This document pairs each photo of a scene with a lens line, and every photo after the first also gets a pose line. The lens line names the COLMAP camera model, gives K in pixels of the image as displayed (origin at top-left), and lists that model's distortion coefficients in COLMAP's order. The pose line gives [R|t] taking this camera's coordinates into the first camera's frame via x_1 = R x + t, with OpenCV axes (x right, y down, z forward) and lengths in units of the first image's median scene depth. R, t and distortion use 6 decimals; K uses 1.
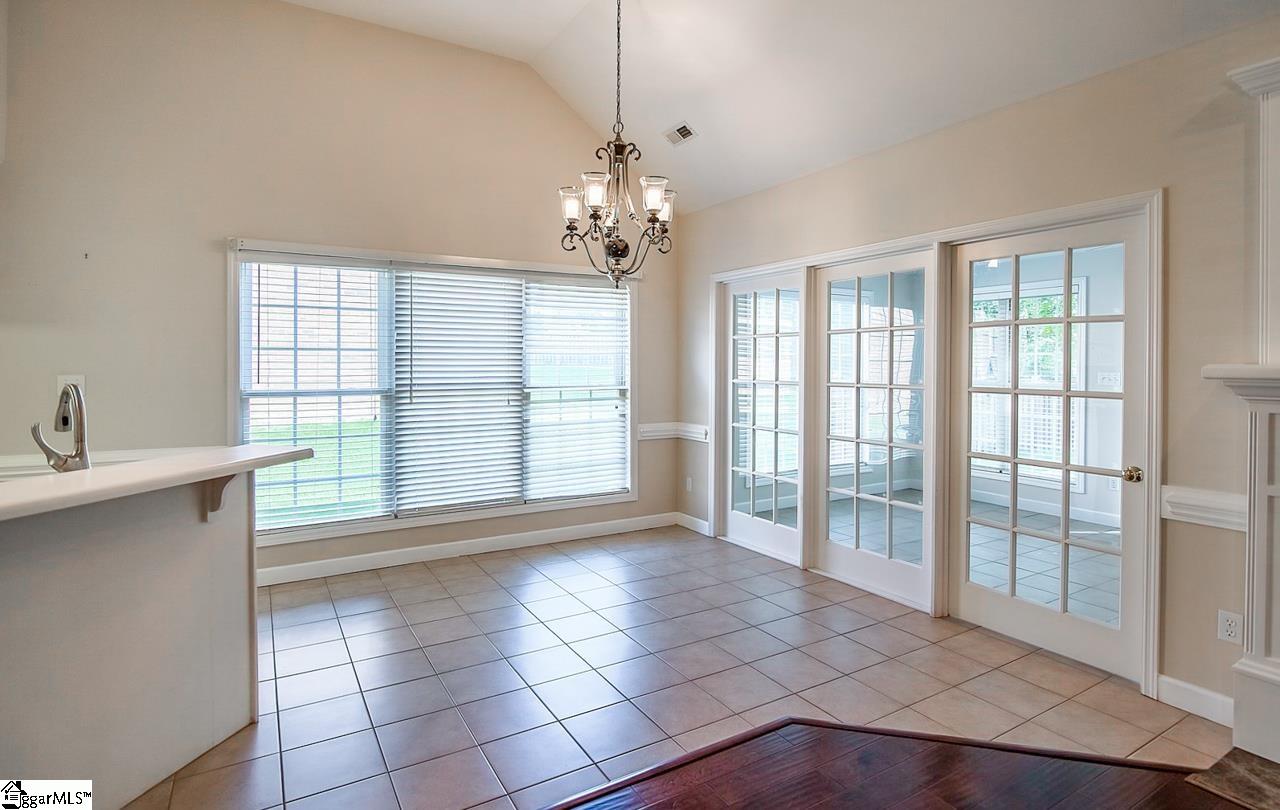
lens RADIAL K [[633.0, 0, 638.5], [0, 633.0, 366.5], [0, 0, 1]] dist [-0.011130, -0.000105]
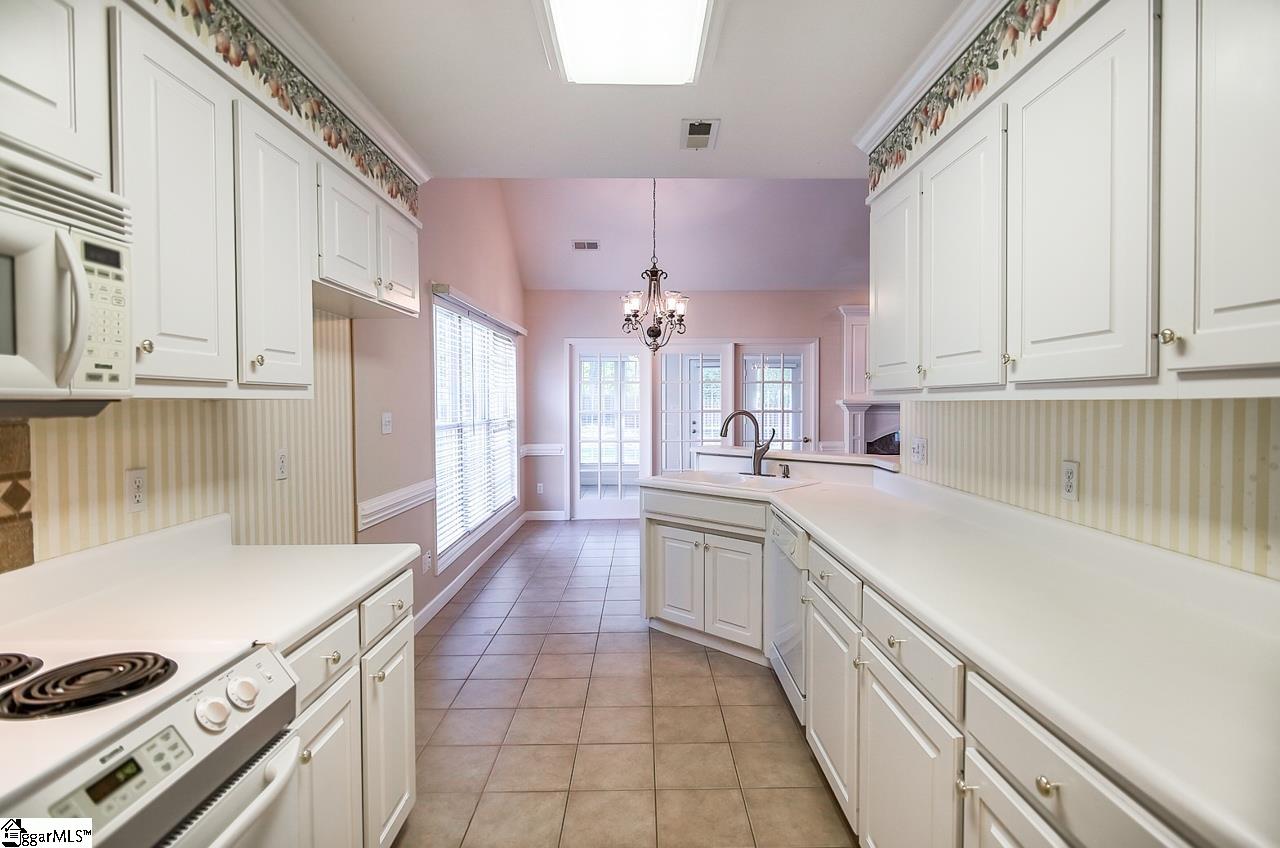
lens RADIAL K [[676.2, 0, 639.0], [0, 676.2, 414.1], [0, 0, 1]] dist [-0.009367, -0.000524]
pose [[0.503075, -0.021233, 0.863982, -1.596550], [0.008416, 0.999771, 0.019669, -0.002784], [-0.864202, -0.002624, 0.503139, 0.130247]]
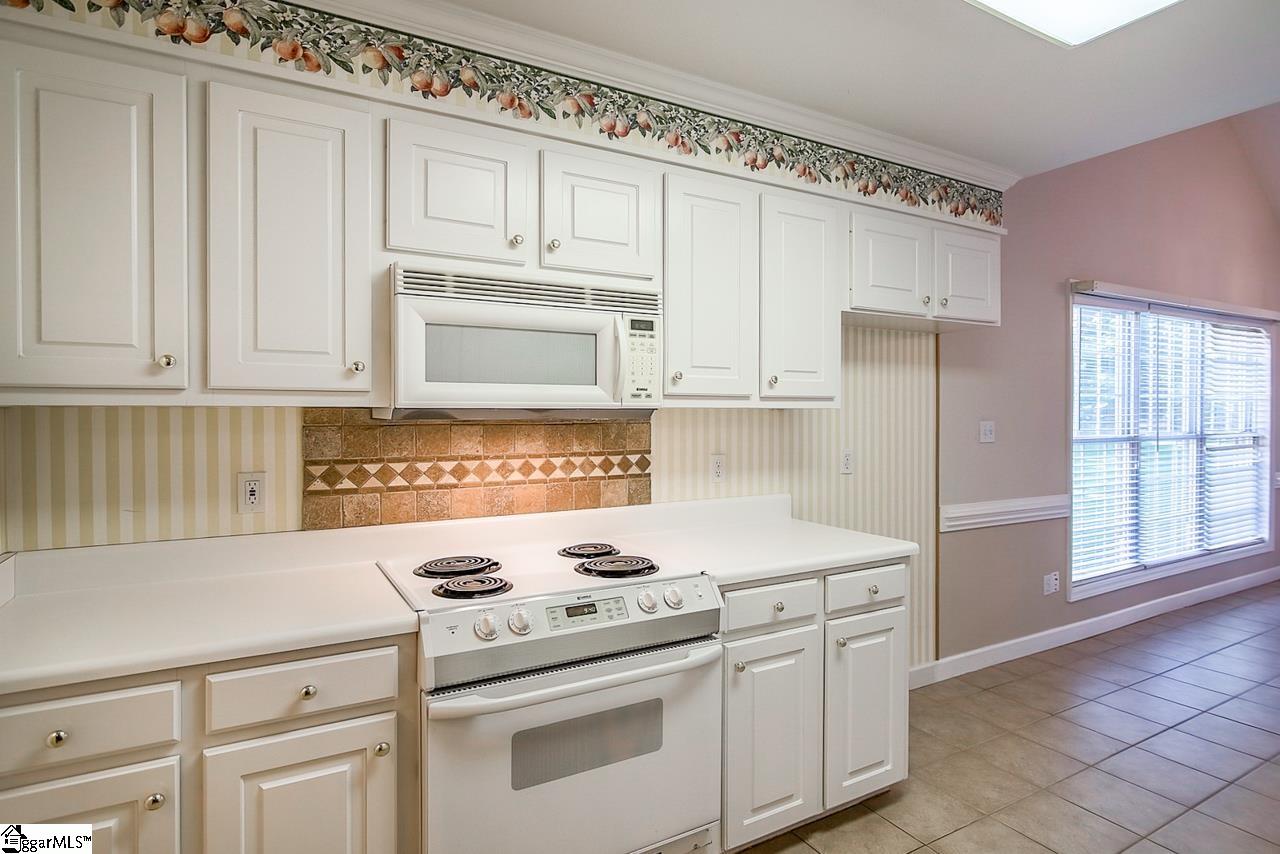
lens RADIAL K [[651.3, 0, 620.7], [0, 651.3, 413.7], [0, 0, 1]] dist [0.000335, -0.000280]
pose [[0.999395, -0.000777, -0.034765, -1.429282], [0.000826, 0.999999, 0.001392, -0.002010], [0.034764, -0.001420, 0.999395, -0.041402]]
